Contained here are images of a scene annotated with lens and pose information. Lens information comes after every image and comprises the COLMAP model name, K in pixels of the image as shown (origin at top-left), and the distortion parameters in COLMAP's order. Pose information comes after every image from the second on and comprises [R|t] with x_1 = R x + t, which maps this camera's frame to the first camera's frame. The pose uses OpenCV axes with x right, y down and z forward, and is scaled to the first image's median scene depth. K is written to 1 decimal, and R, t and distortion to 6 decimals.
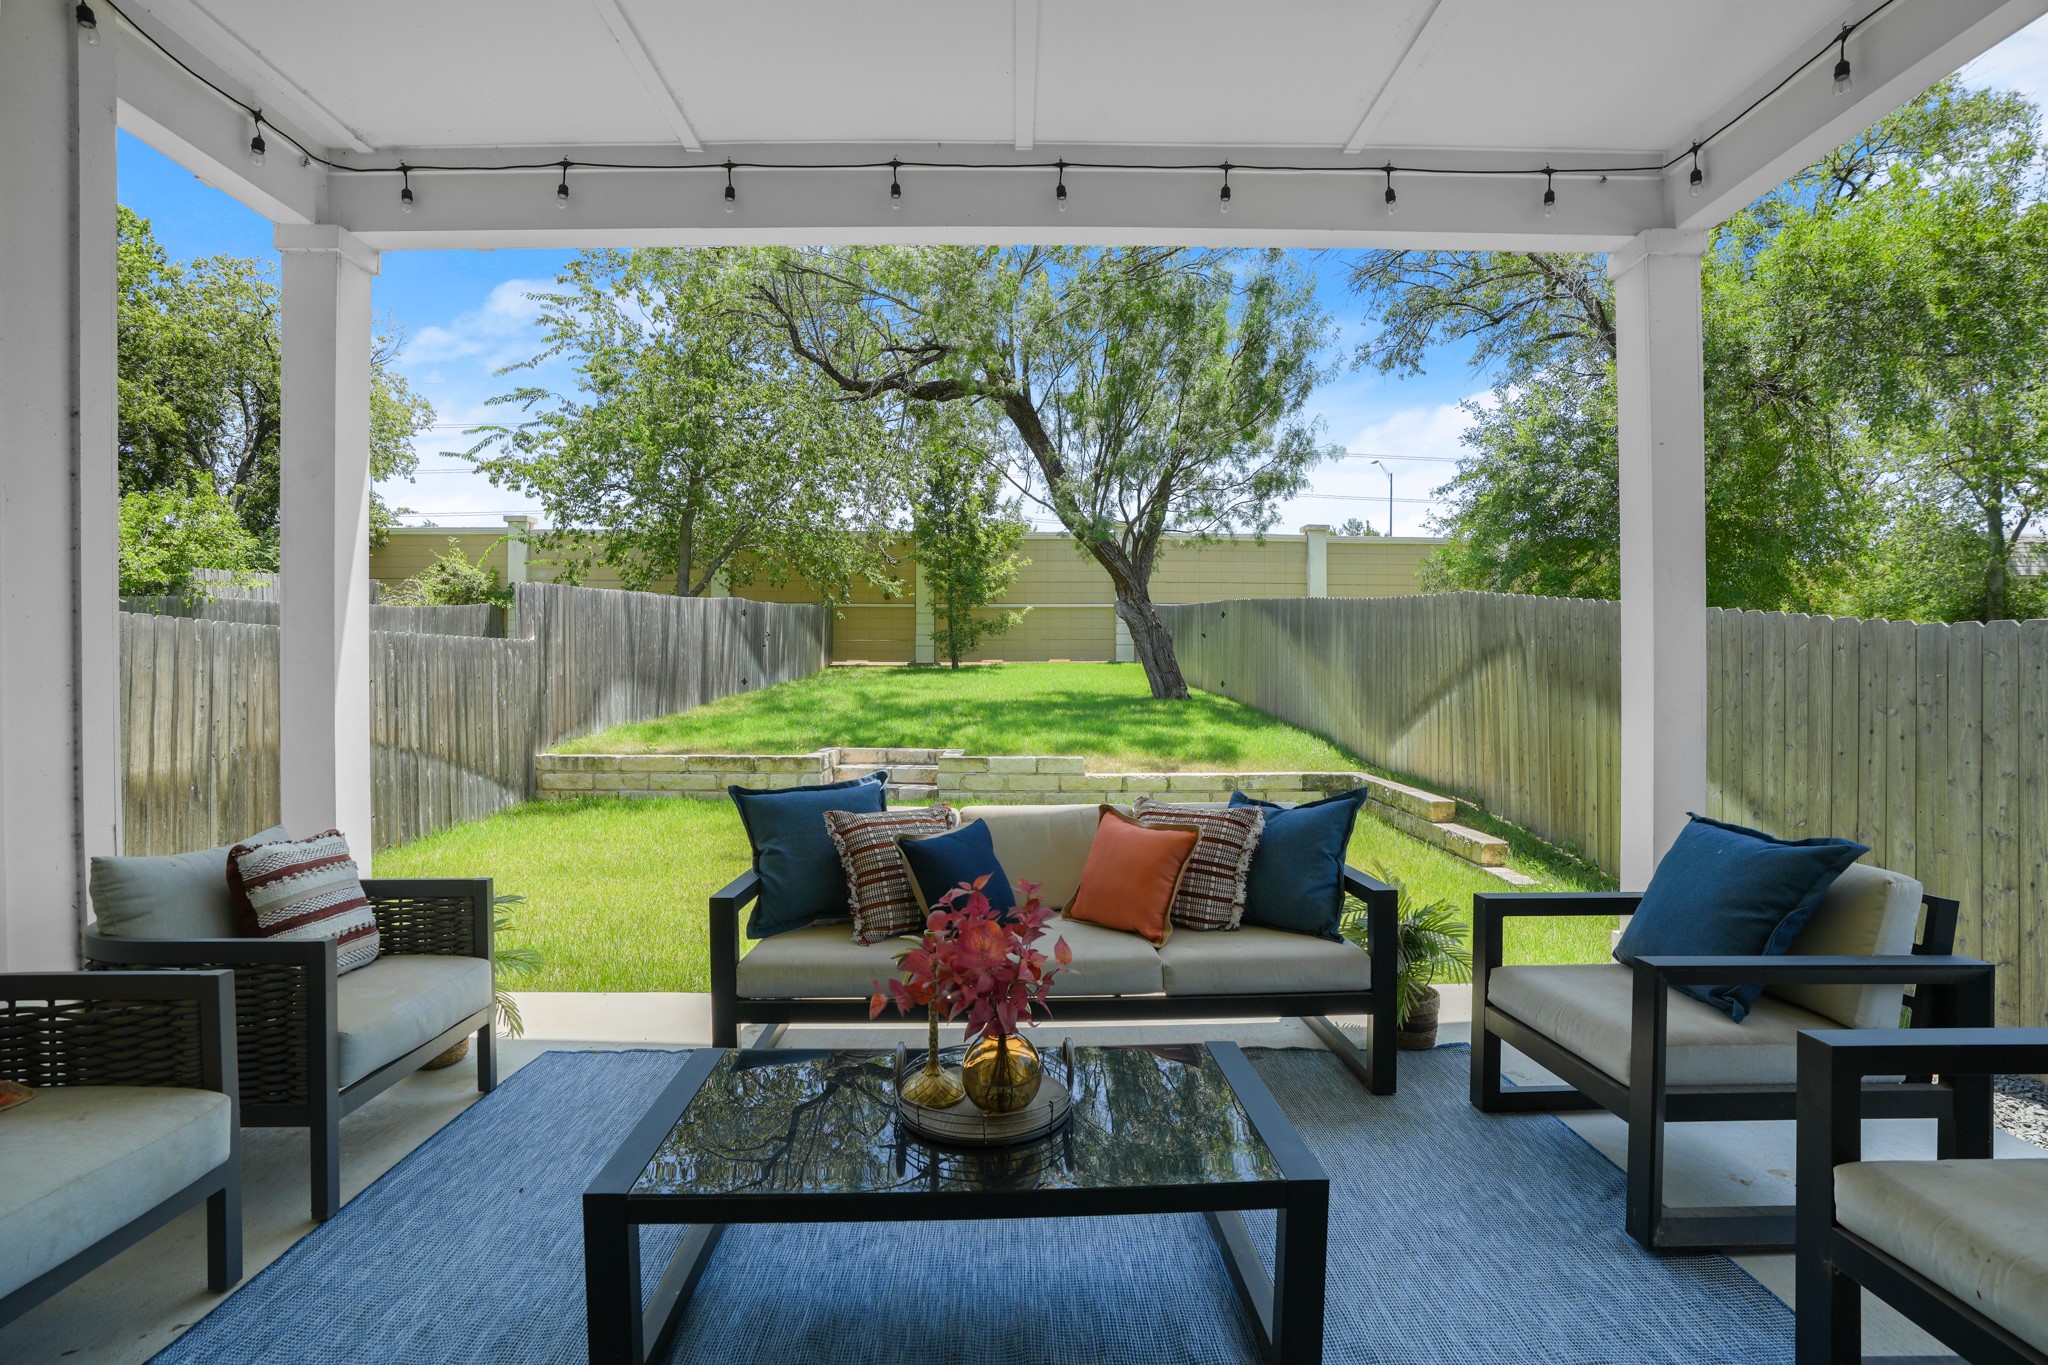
lens RADIAL K [[947.6, 0, 1024.0], [0, 947.6, 682.5], [0, 0, 1]] dist [-0.053390, 0.016842]
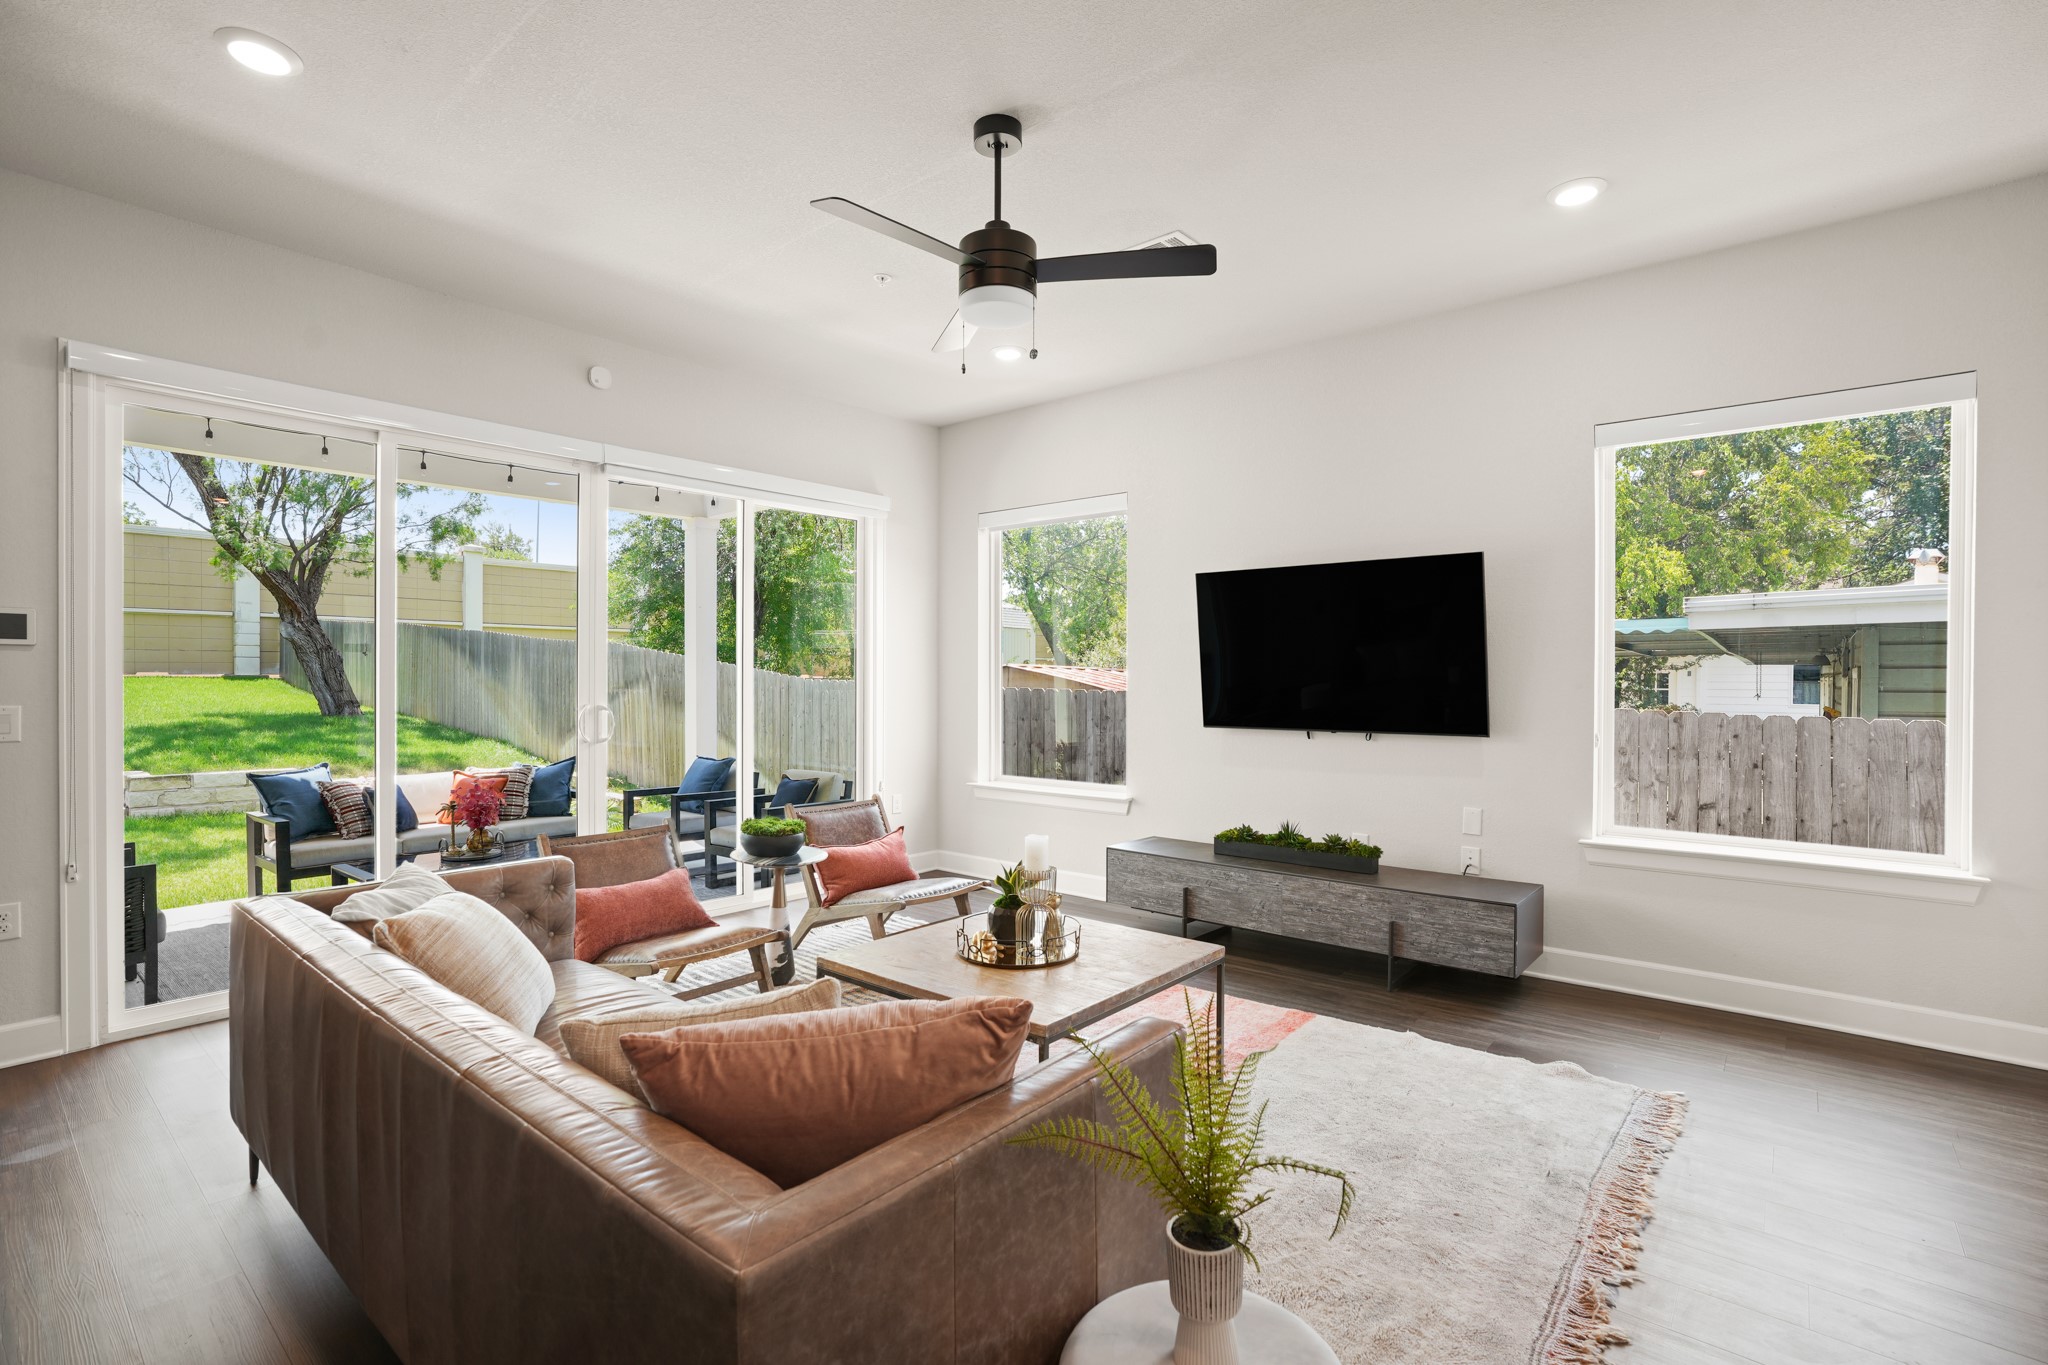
lens RADIAL K [[947.6, 0, 1024.0], [0, 947.6, 682.5], [0, 0, 1]] dist [-0.053390, 0.016842]
pose [[0.654863, -0.000699, 0.755747, -0.210991], [0.006481, 0.999968, -0.004691, -0.016873], [-0.755720, 0.007970, 0.654847, -0.431101]]
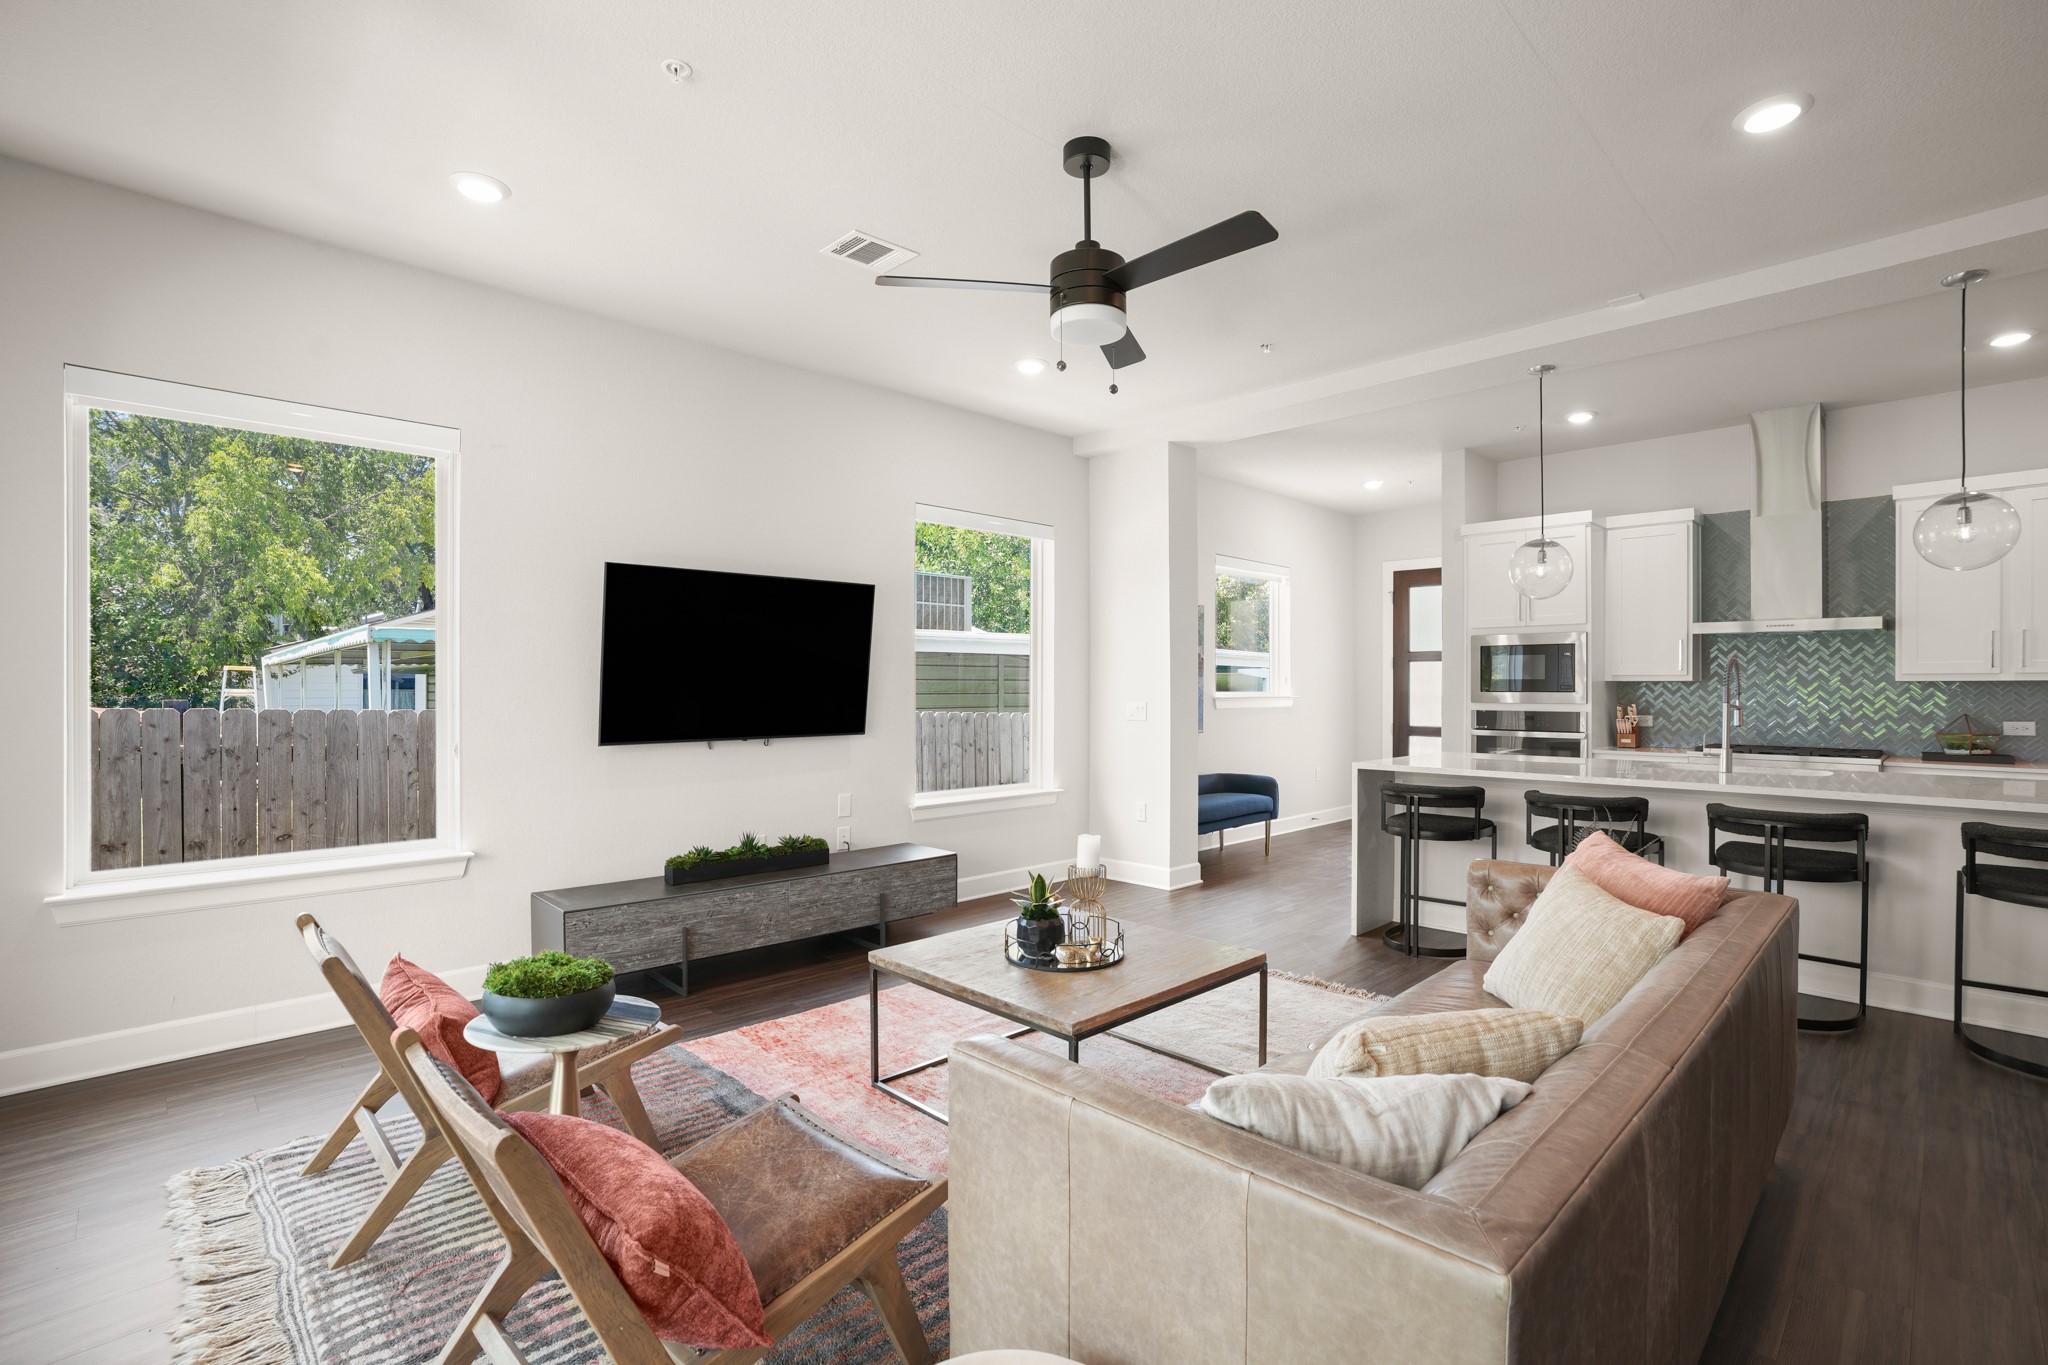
lens RADIAL K [[947.6, 0, 1024.0], [0, 947.6, 682.5], [0, 0, 1]] dist [-0.053390, 0.016842]
pose [[-0.680788, 0.007215, 0.732445, -0.201207], [0.012227, 0.999924, 0.001515, -0.021322], [-0.732378, 0.009987, -0.680825, -0.017688]]
